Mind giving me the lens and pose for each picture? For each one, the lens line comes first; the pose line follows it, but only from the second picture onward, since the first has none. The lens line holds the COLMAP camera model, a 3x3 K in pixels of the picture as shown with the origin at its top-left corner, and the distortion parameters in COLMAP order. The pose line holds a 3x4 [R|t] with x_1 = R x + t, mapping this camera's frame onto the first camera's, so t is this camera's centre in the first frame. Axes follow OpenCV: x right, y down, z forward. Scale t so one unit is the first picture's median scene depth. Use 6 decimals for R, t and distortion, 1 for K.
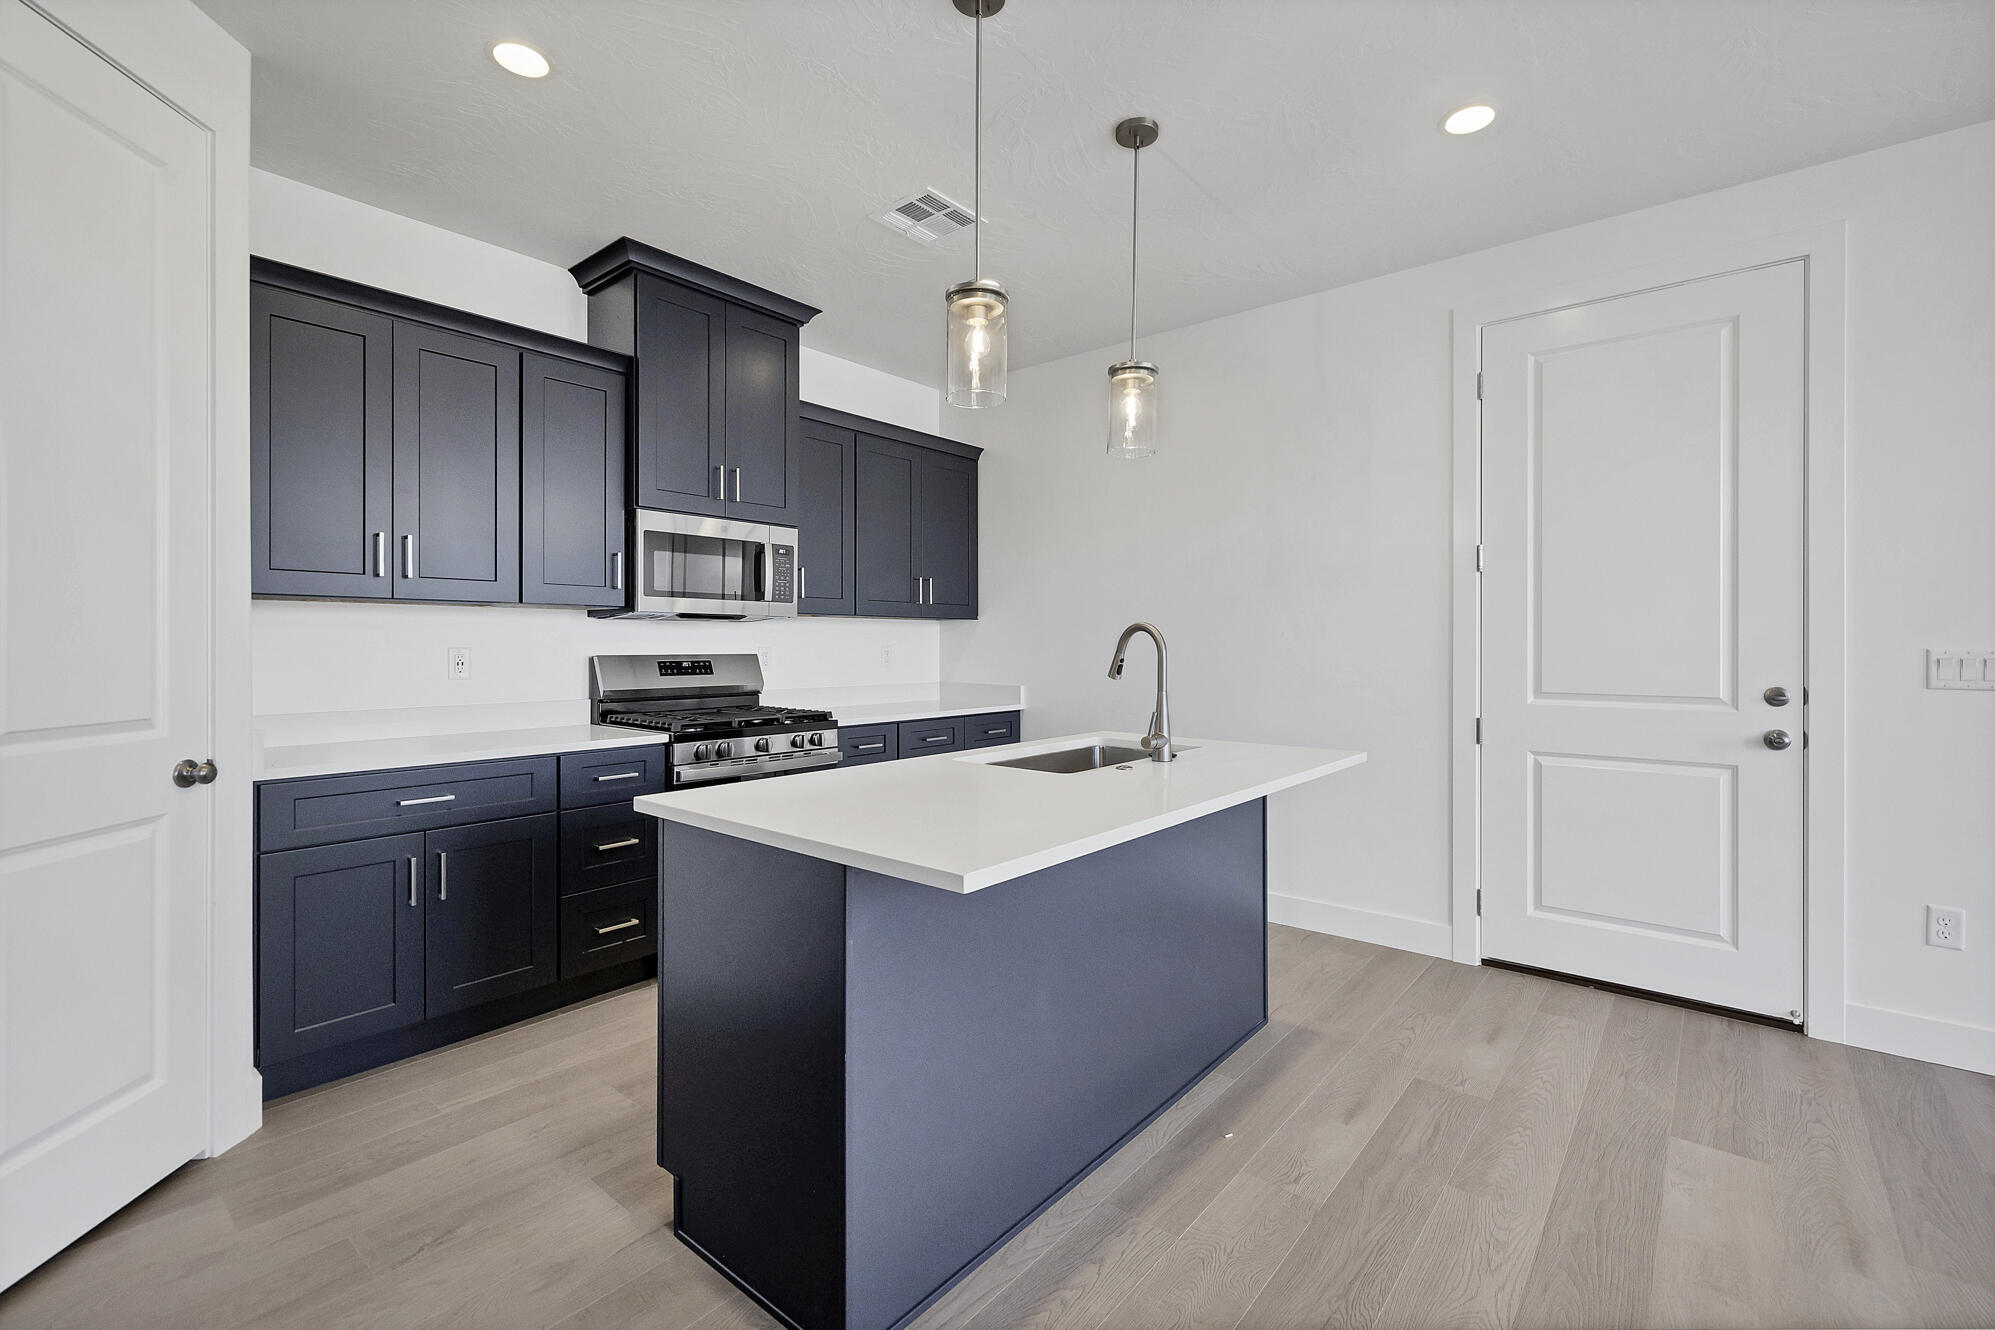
lens RADIAL K [[870.2, 0, 997.5], [0, 870.2, 646.5], [0, 0, 1]] dist [0.001820, 0.000460]
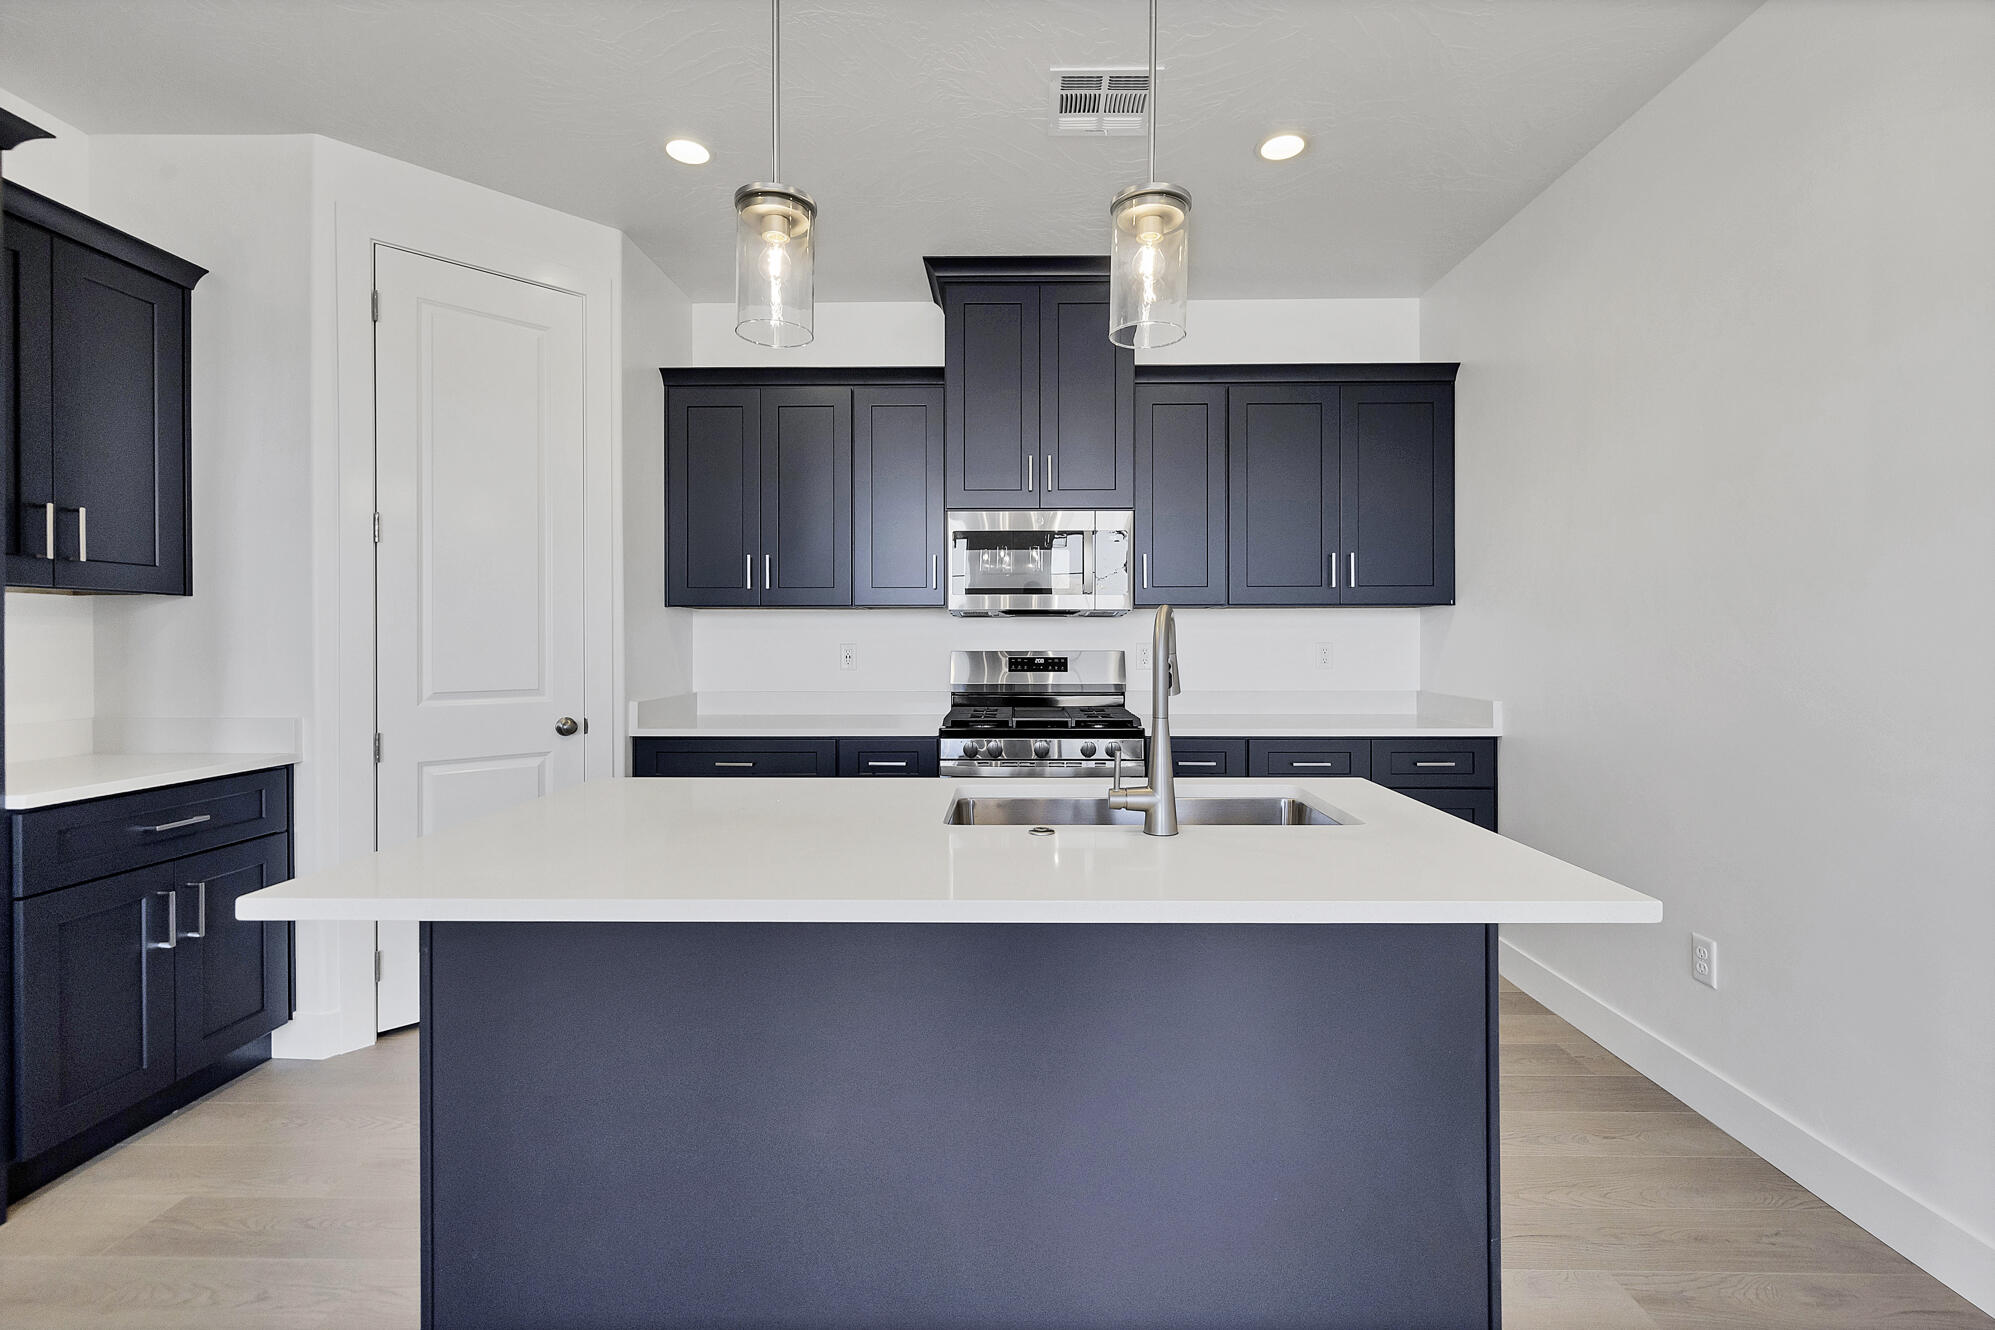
lens RADIAL K [[870.2, 0, 1044.0], [0, 870.2, 653.8], [0, 0, 1]] dist [0.001820, 0.000460]
pose [[0.638542, 0.004406, -0.769574, 0.479425], [0.001154, 0.999977, 0.006683, 0.006460], [0.769586, -0.005155, 0.638522, 0.428053]]
